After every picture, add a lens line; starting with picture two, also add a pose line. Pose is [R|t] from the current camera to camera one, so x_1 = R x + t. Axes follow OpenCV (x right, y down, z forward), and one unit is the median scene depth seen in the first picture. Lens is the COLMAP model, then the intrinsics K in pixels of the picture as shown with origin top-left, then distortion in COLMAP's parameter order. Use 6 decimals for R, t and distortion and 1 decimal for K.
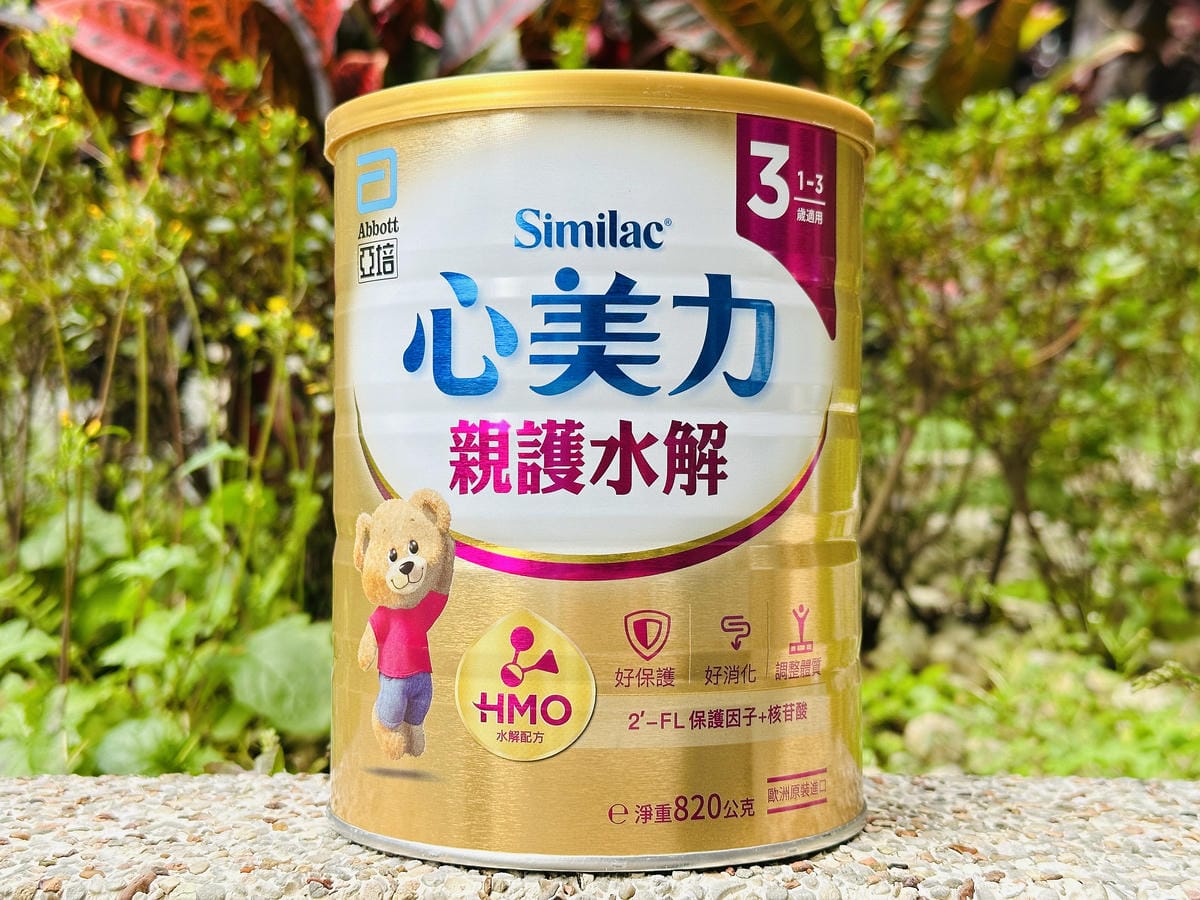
lens RADIAL K [[1685.1, 0, 600.0], [0, 1685.1, 450.0], [0, 0, 1]] dist [0.129062, -0.008425]
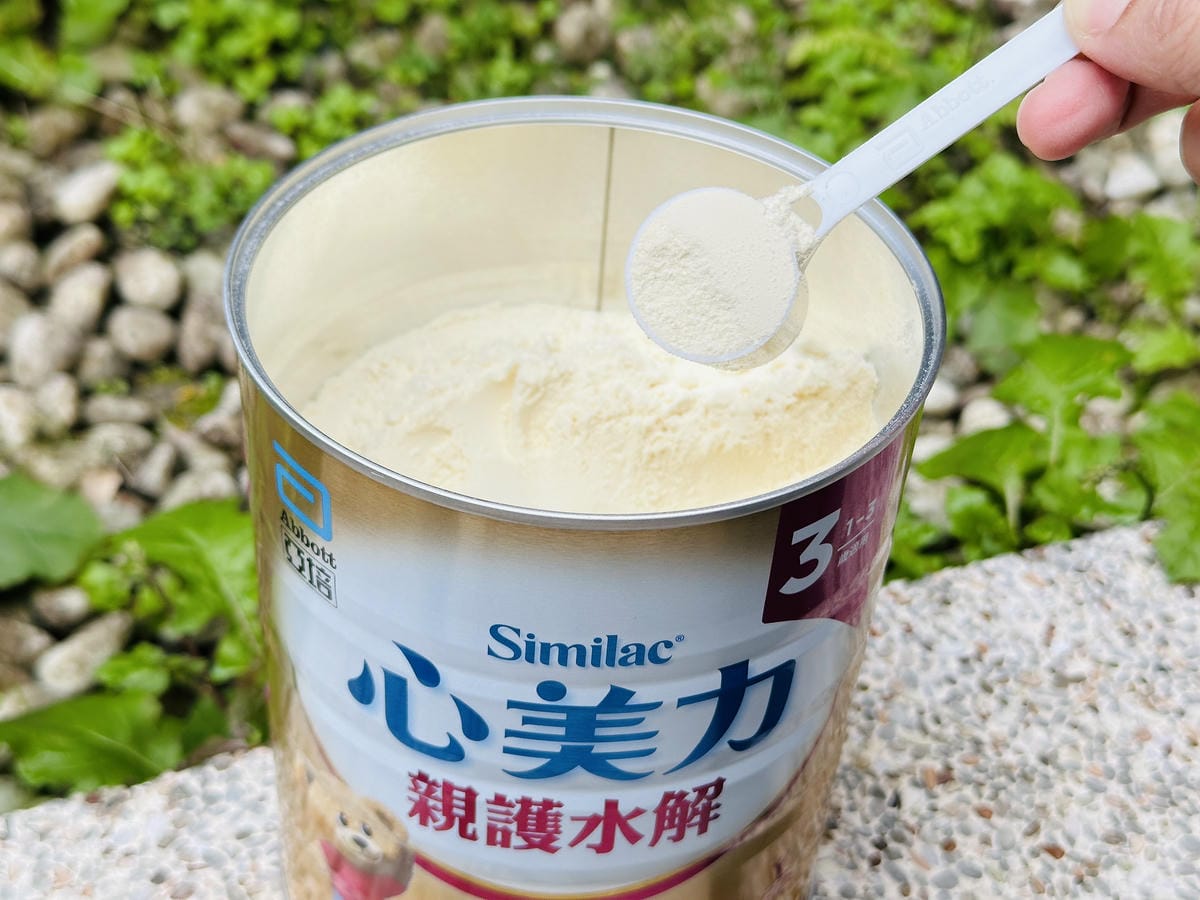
lens RADIAL K [[1692.2, 0, 600.0], [0, 1692.2, 450.0], [0, 0, 1]] dist [0.142802, -0.104325]
pose [[0.997261, 0.016486, 0.072100, -0.056138], [-0.059658, 0.755516, 0.652409, -0.713733], [-0.043717, -0.654923, 0.754430, 0.446204]]
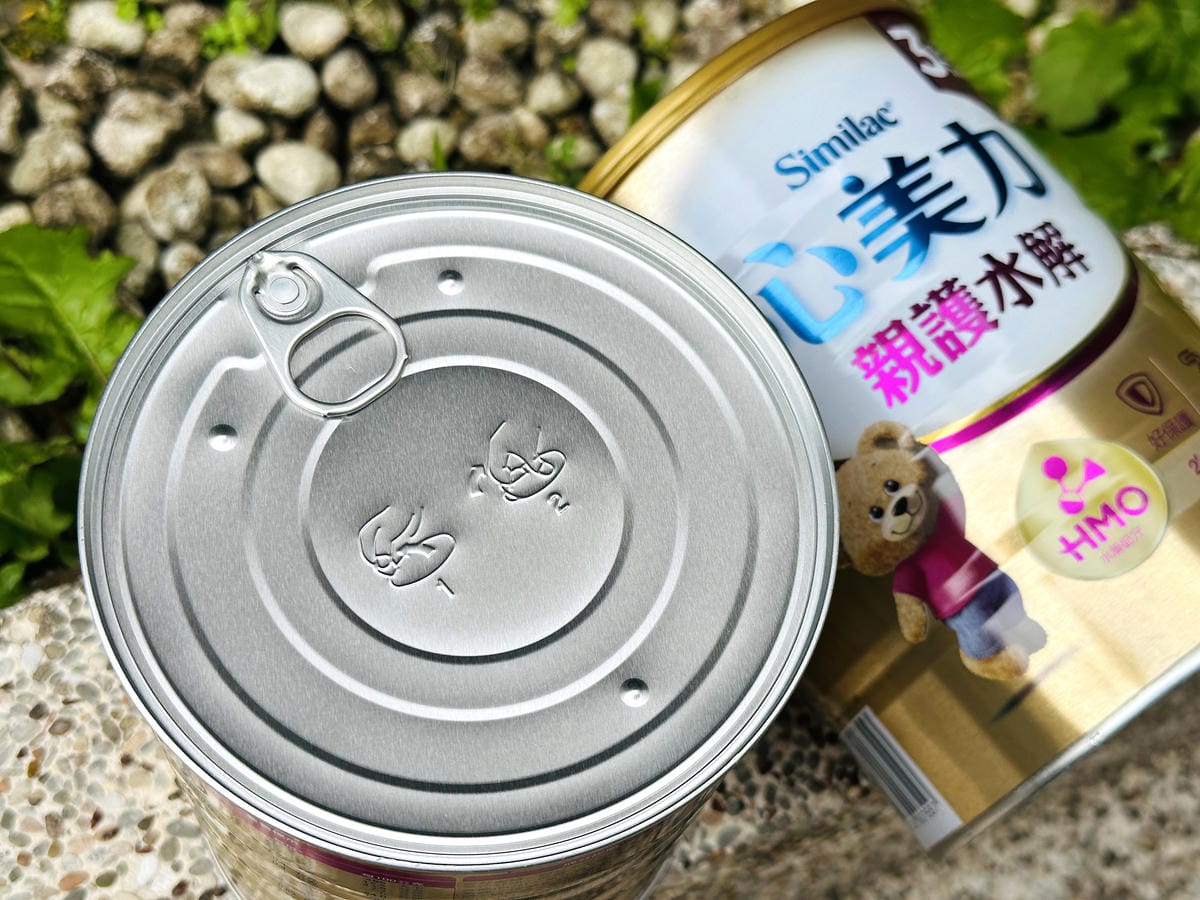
lens RADIAL K [[1706.6, 0, 600.0], [0, 1706.6, 450.0], [0, 0, 1]] dist [0.154509, -0.117627]
pose [[0.789004, -0.525351, 0.318557, -0.559458], [0.605414, 0.753103, -0.257507, 0.198596], [-0.104625, 0.396033, 0.912256, 0.105862]]
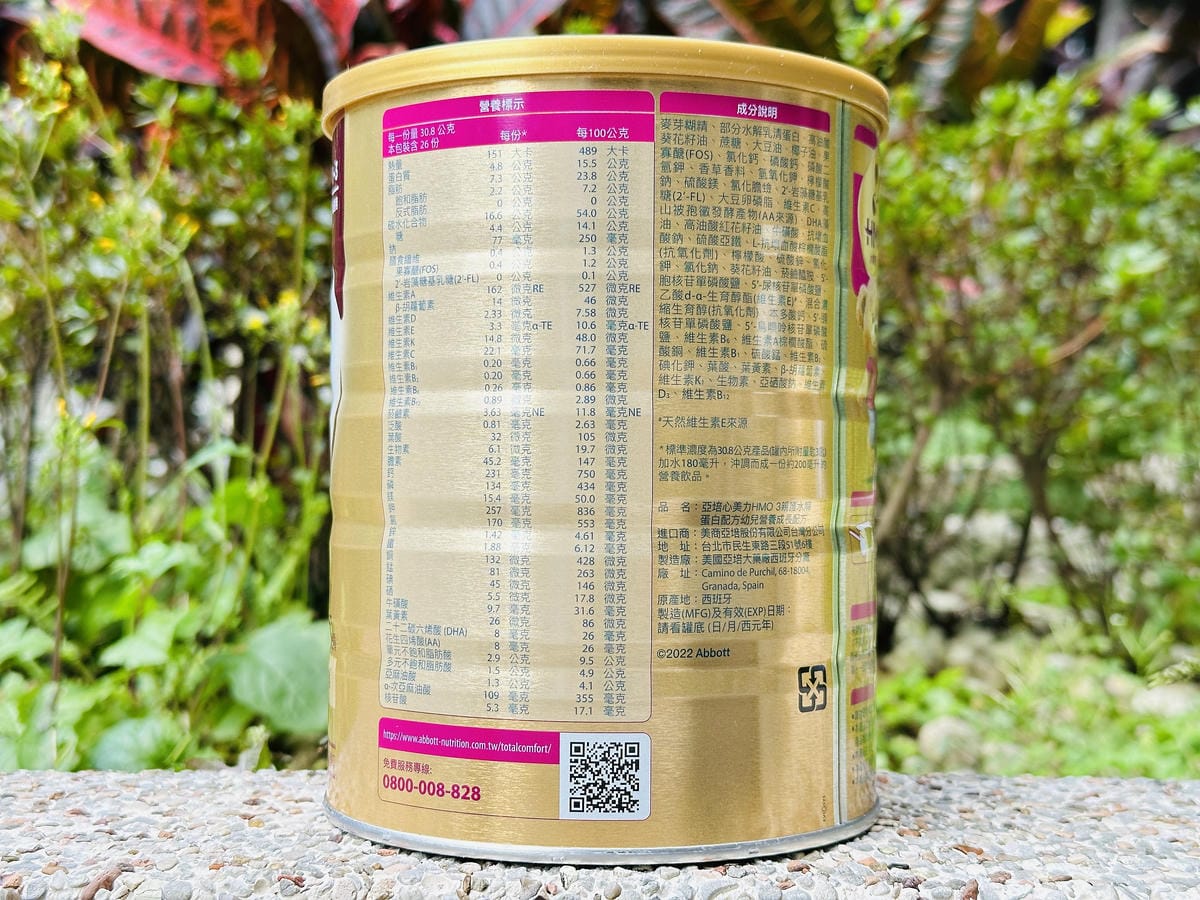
lens RADIAL K [[1692.2, 0, 600.0], [0, 1692.2, 450.0], [0, 0, 1]] dist [0.142802, -0.104325]
pose [[0.999928, 0.002583, -0.011713, 0.007556], [-0.002628, 0.999989, -0.003830, 0.006364], [0.011703, 0.003860, 0.999924, 0.016423]]
